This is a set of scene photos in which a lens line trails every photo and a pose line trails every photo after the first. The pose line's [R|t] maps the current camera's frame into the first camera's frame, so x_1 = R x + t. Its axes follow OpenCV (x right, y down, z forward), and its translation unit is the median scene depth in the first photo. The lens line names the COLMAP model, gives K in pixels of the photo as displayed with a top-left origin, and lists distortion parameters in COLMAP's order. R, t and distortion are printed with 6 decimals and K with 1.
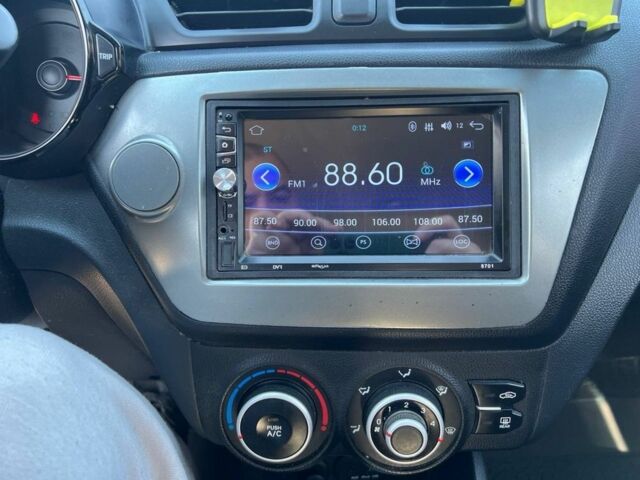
lens RADIAL K [[468.5, 0, 319.7], [0, 468.5, 247.9], [0, 0, 1]] dist [0.000611, -0.004501]
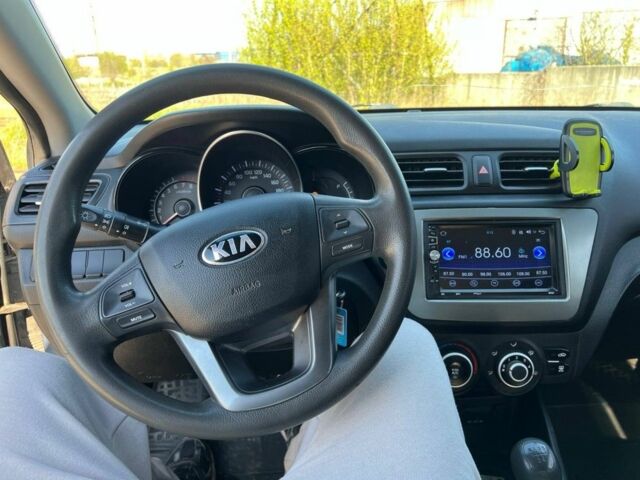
lens RADIAL K [[486.3, 0, 320.0], [0, 486.3, 240.0], [0, 0, 1]] dist [0.067755, -0.085065]
pose [[0.999351, -0.000936, 0.036011, -0.825153], [0.005303, 0.992595, -0.121359, 0.063888], [-0.035630, 0.121471, 0.991955, -1.322128]]
